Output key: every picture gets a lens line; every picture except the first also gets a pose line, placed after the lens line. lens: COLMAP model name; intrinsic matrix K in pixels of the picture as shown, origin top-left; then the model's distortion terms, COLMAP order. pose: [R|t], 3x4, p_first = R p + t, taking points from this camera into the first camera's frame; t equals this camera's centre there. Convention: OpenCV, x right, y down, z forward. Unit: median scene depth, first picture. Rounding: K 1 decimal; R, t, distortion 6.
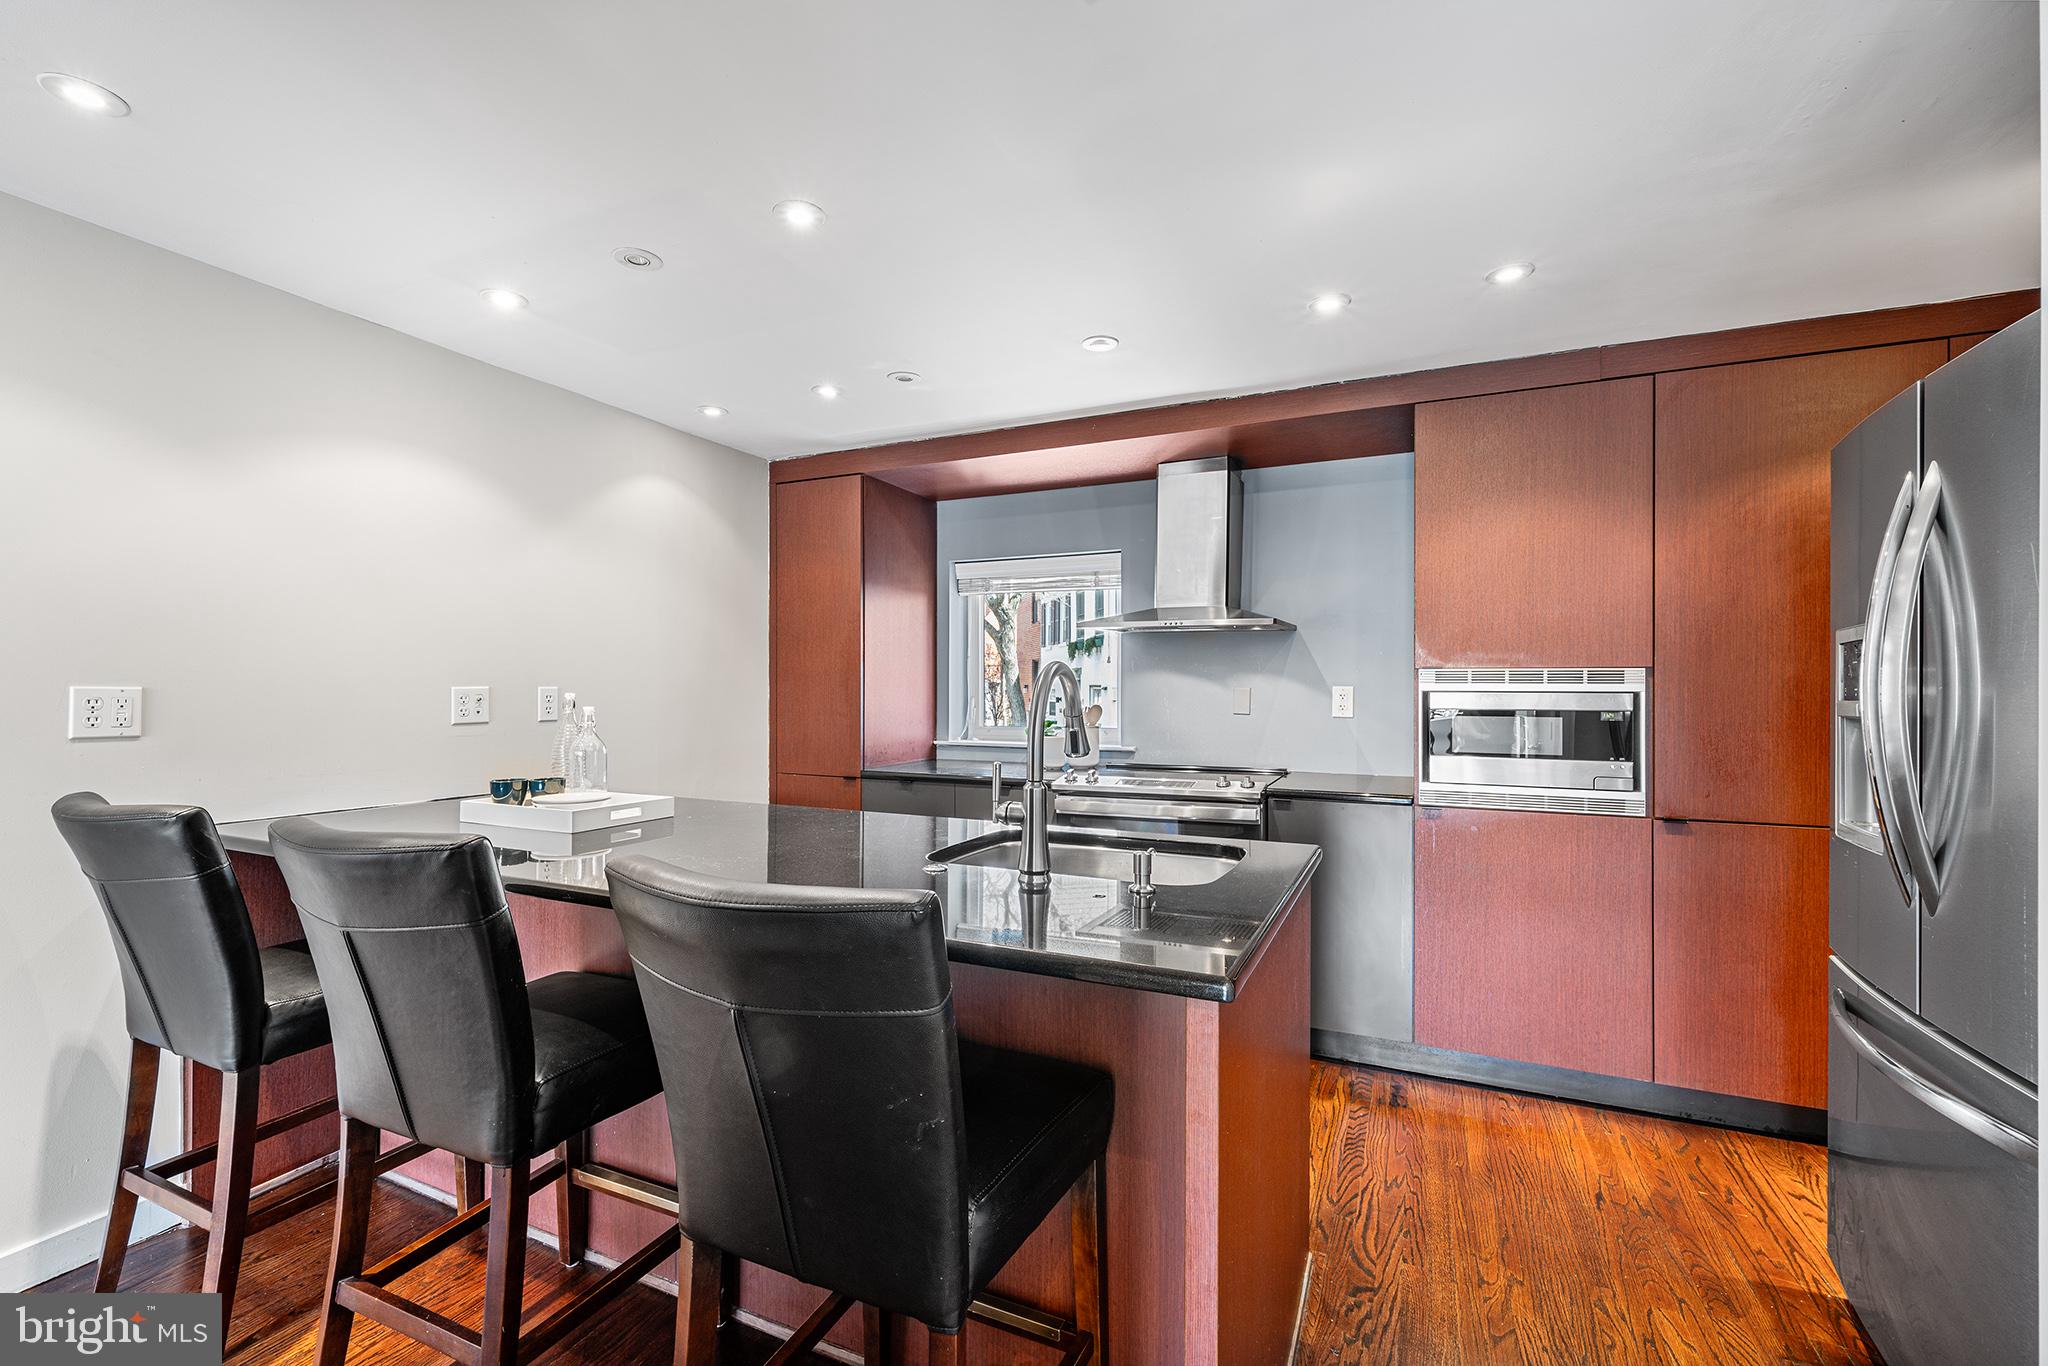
lens RADIAL K [[845.5, 0, 1024.0], [0, 845.5, 683.0], [0, 0, 1]] dist [-0.000349, -0.000014]
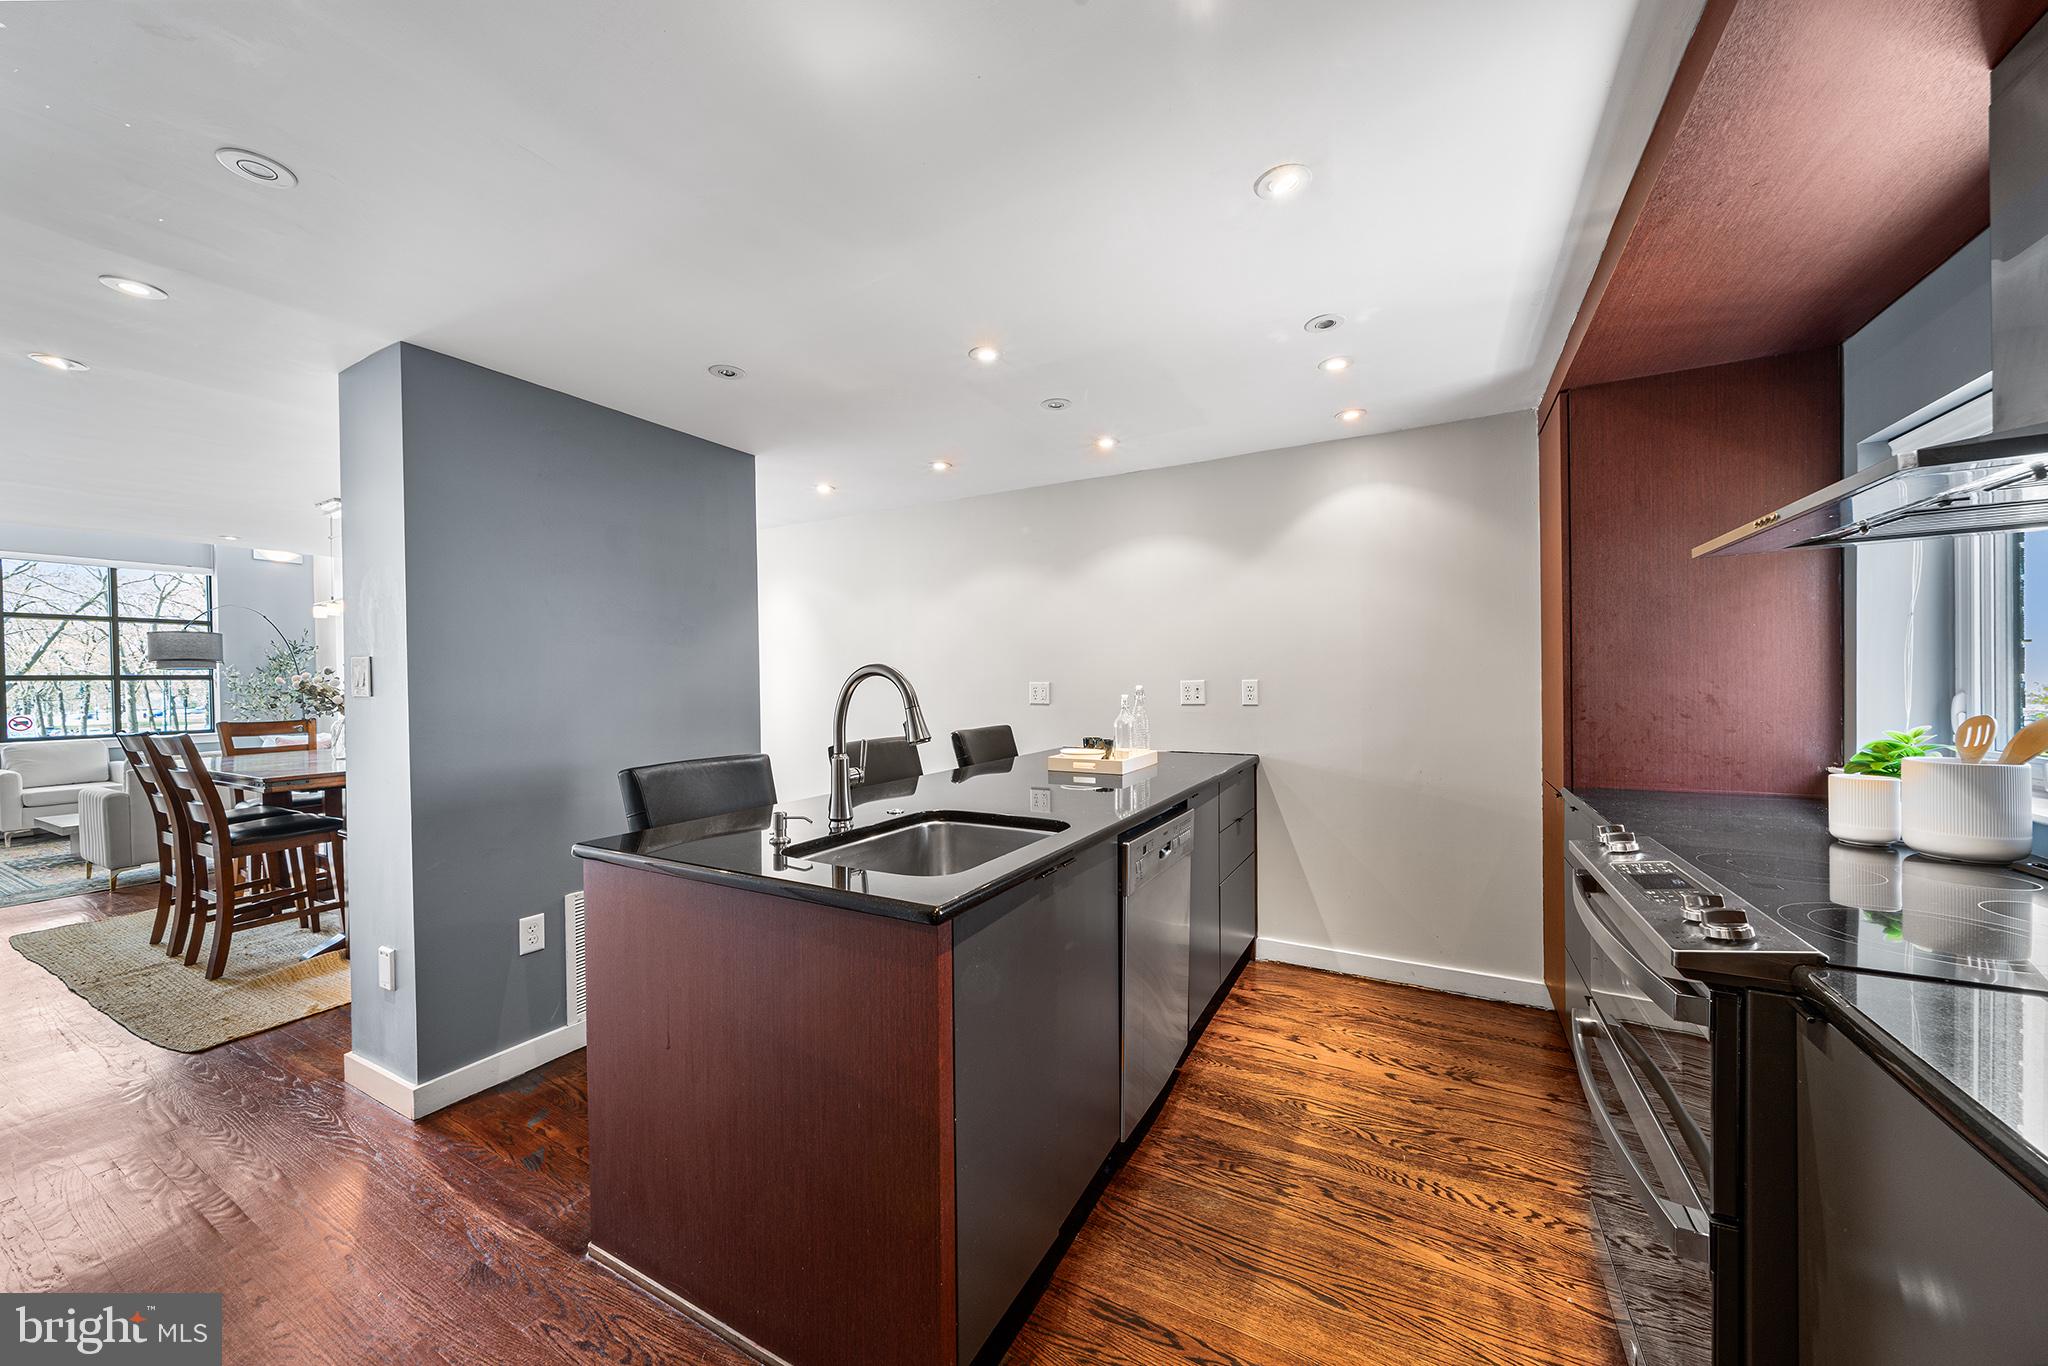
lens RADIAL K [[730.4, 0, 1026.8], [0, 730.4, 678.8], [0, 0, 1]] dist [0.000162, 0.000074]
pose [[-0.098520, -0.000901, -0.995135, 0.679207], [0.019191, 0.999812, -0.002805, -0.000860], [0.994950, -0.019374, -0.098484, 0.816800]]
